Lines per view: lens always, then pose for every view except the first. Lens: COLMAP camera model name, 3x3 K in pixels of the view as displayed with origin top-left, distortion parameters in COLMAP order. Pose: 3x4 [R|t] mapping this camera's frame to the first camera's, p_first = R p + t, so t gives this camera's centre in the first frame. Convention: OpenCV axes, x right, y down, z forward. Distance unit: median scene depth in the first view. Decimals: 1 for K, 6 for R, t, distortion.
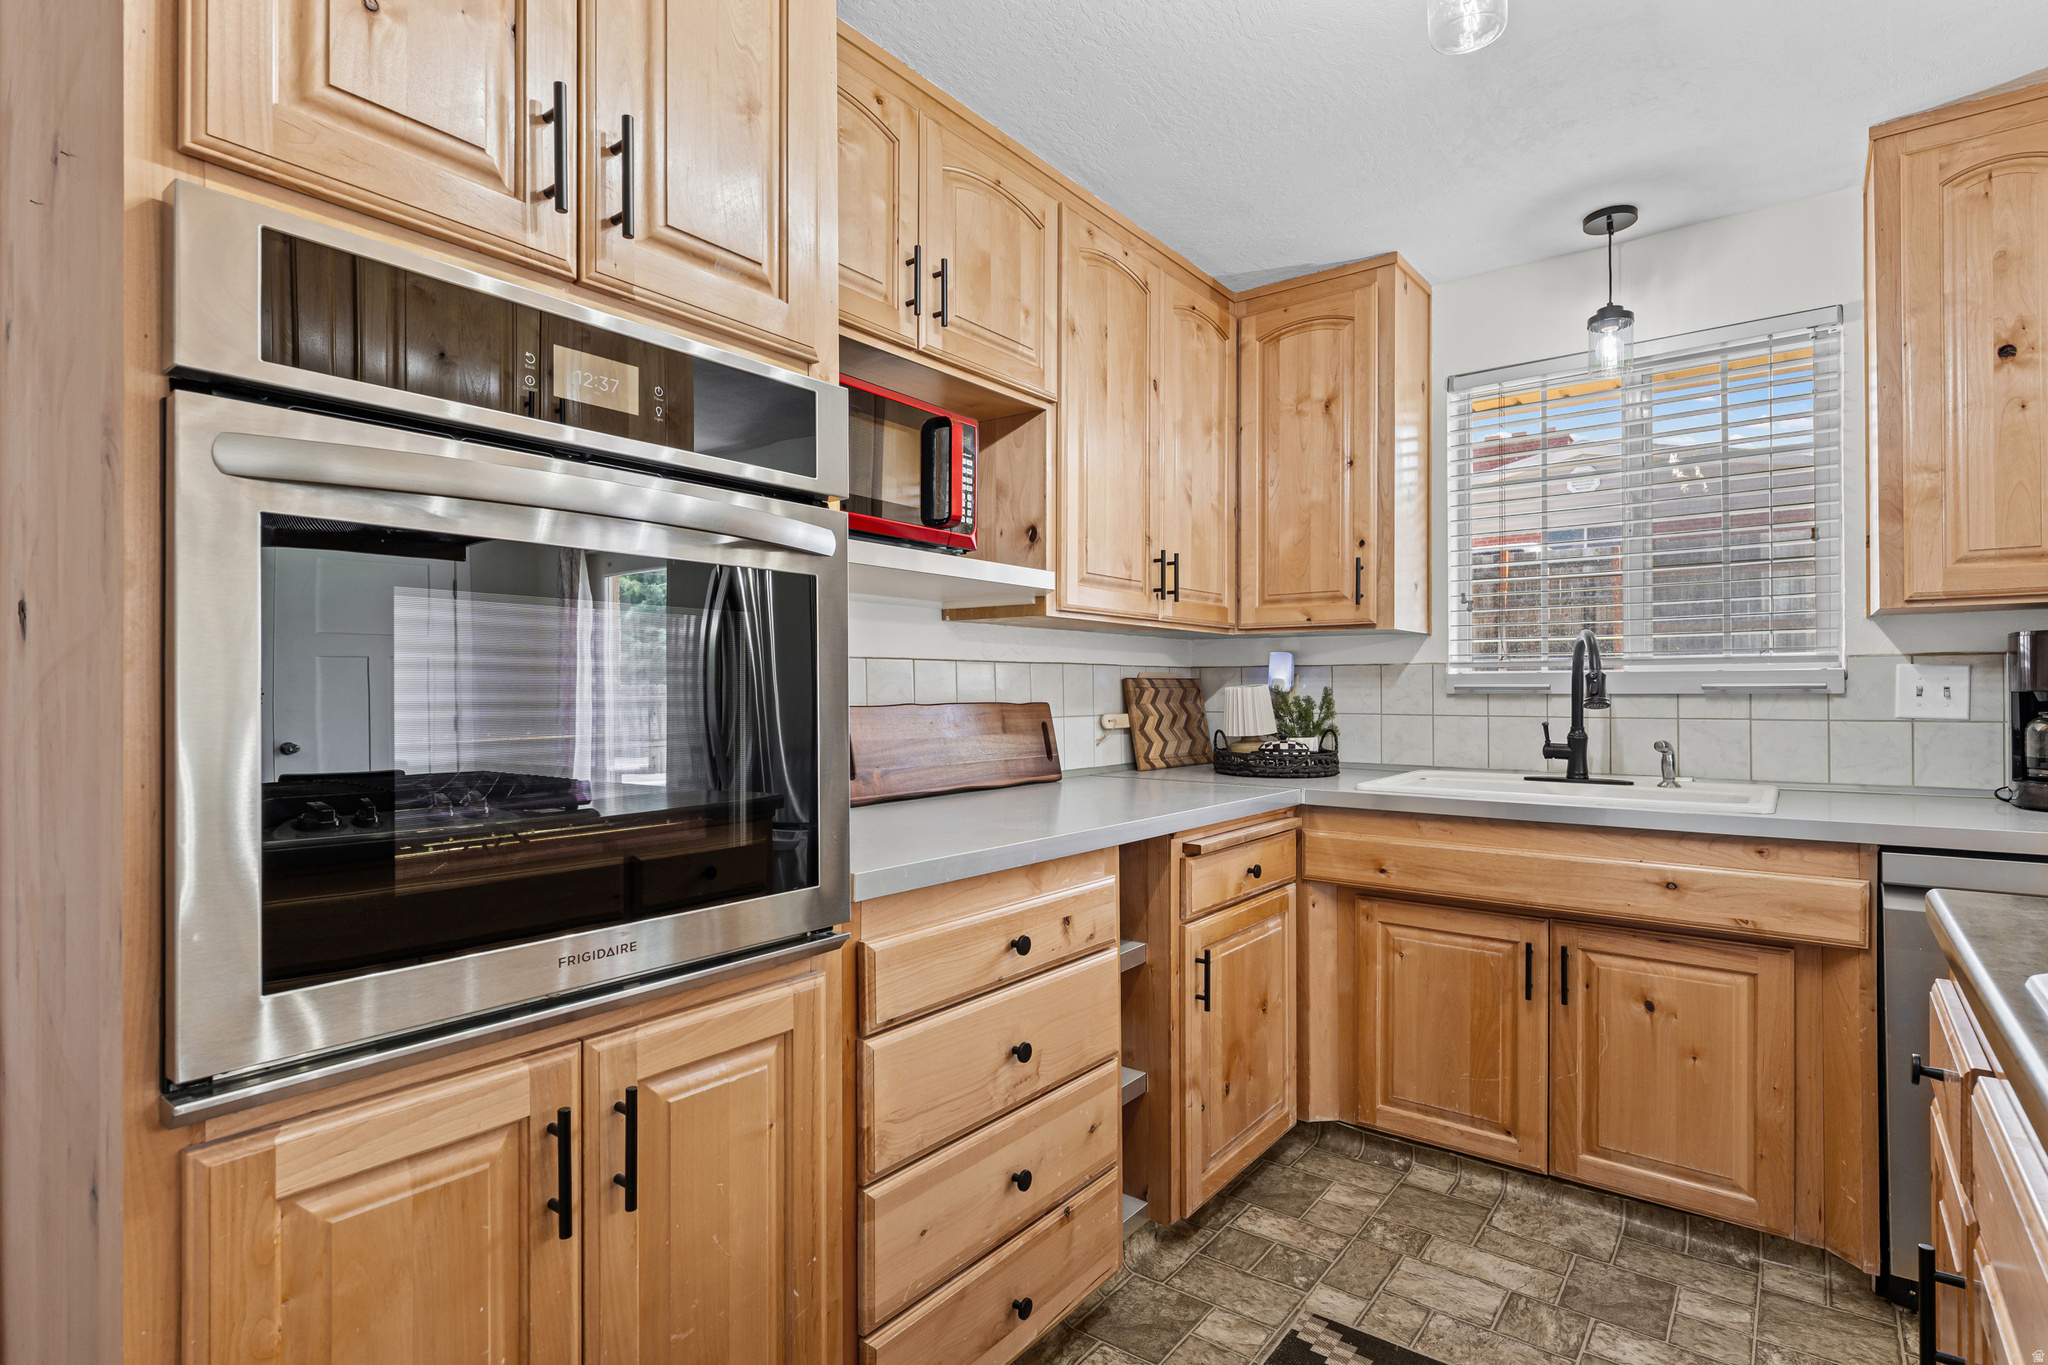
lens RADIAL K [[1016.2, 0, 1025.8], [0, 1016.2, 688.3], [0, 0, 1]] dist [-0.003452, 0.001986]
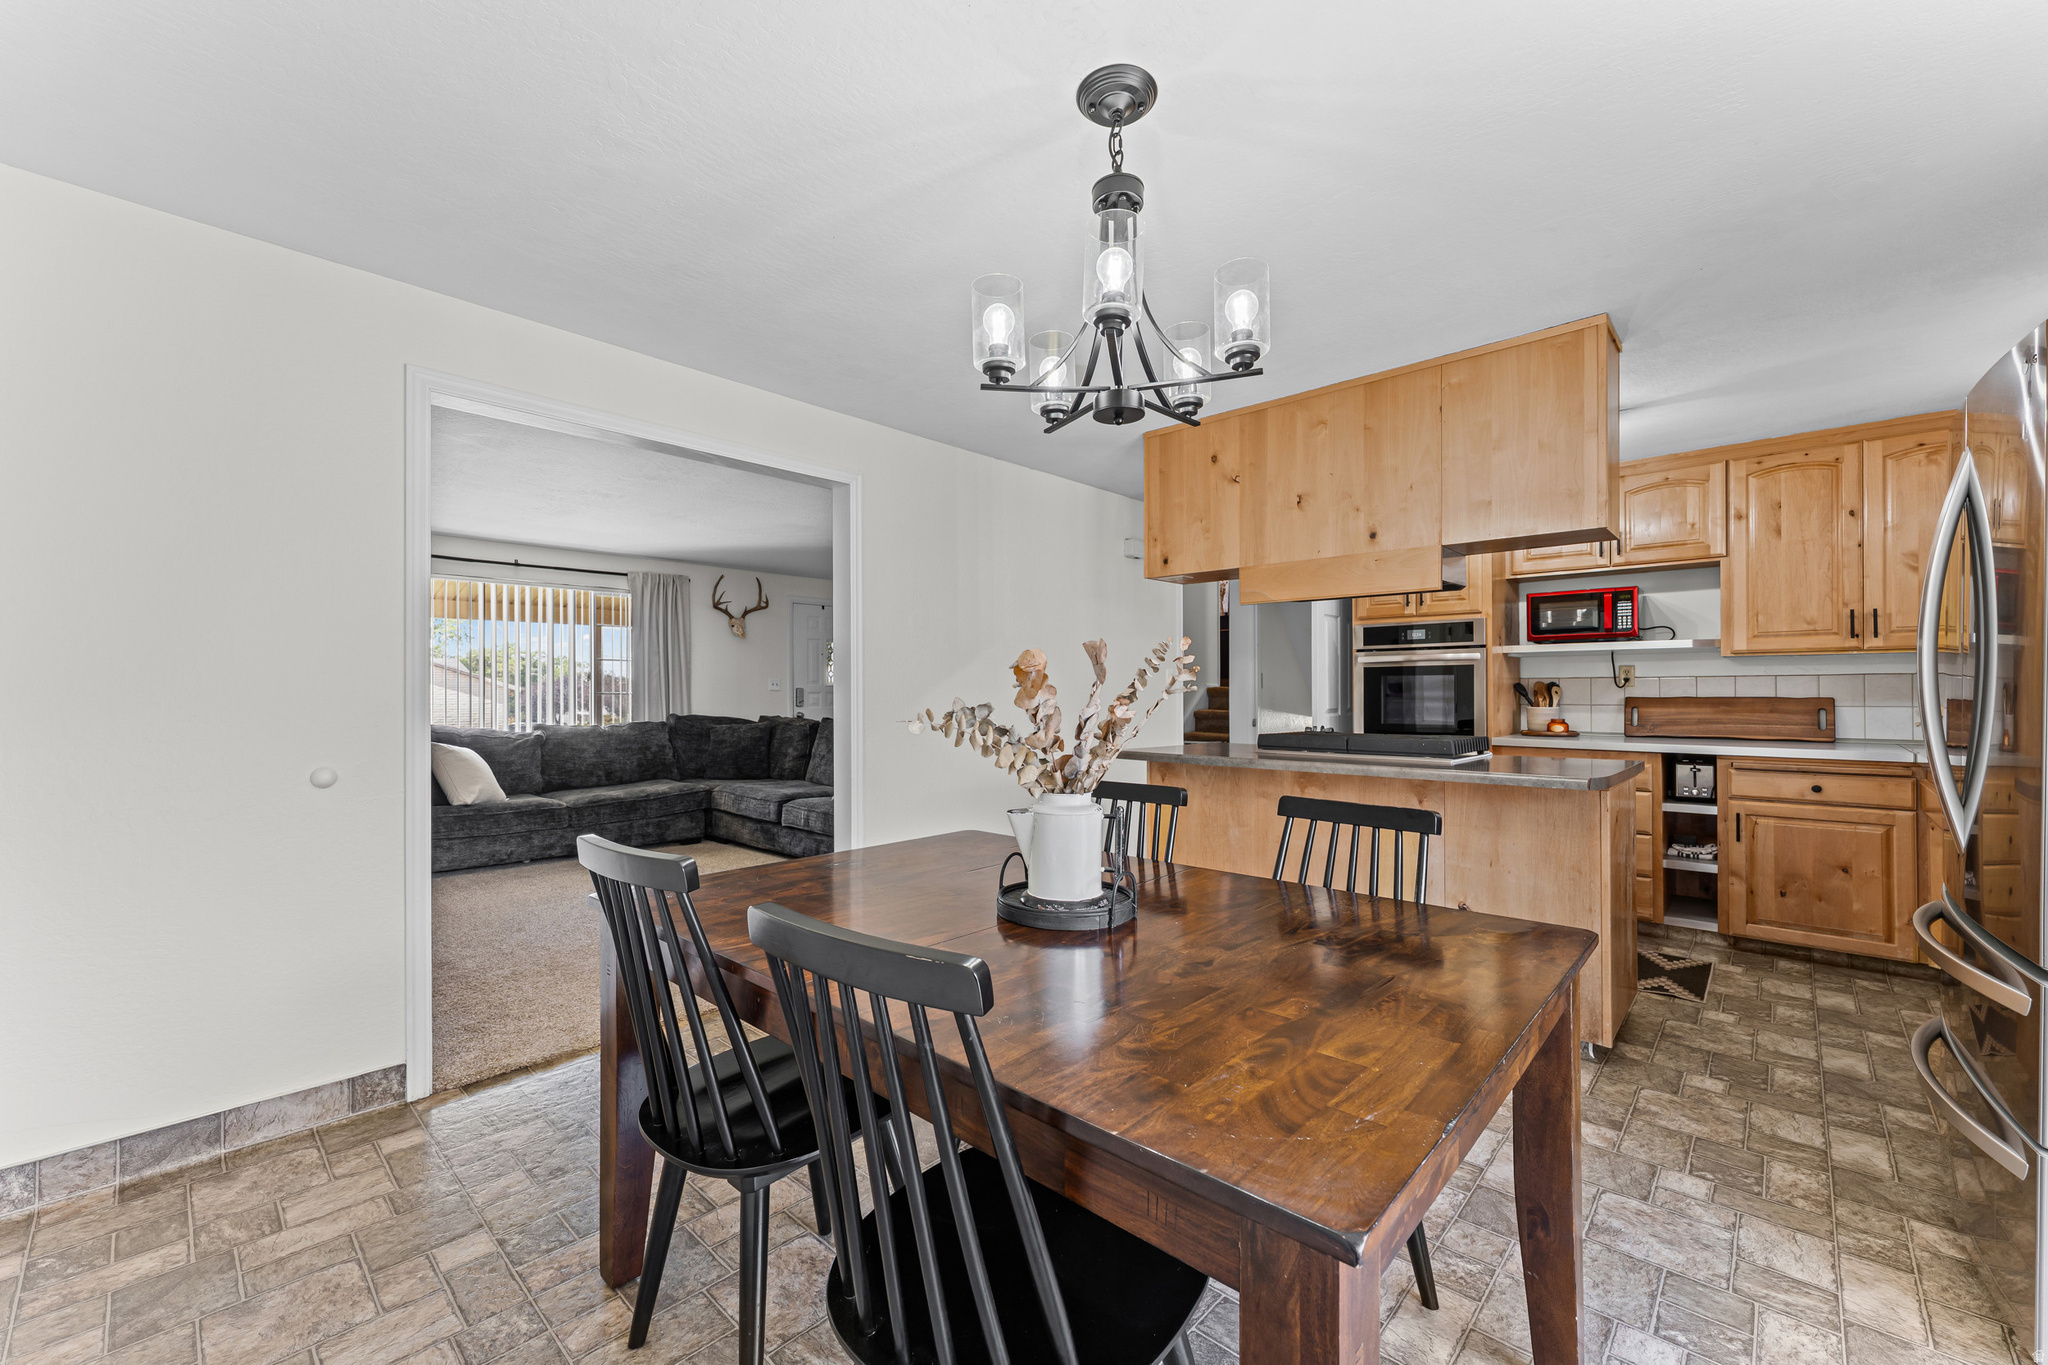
lens RADIAL K [[815.2, 0, 1023.8], [0, 815.2, 685.3], [0, 0, 1]] dist [-0.002840, 0.000420]
pose [[-0.087880, -0.002781, -0.996127, 1.654614], [0.006422, 0.999974, -0.003359, -0.012336], [0.996110, -0.006692, -0.087860, -0.283375]]
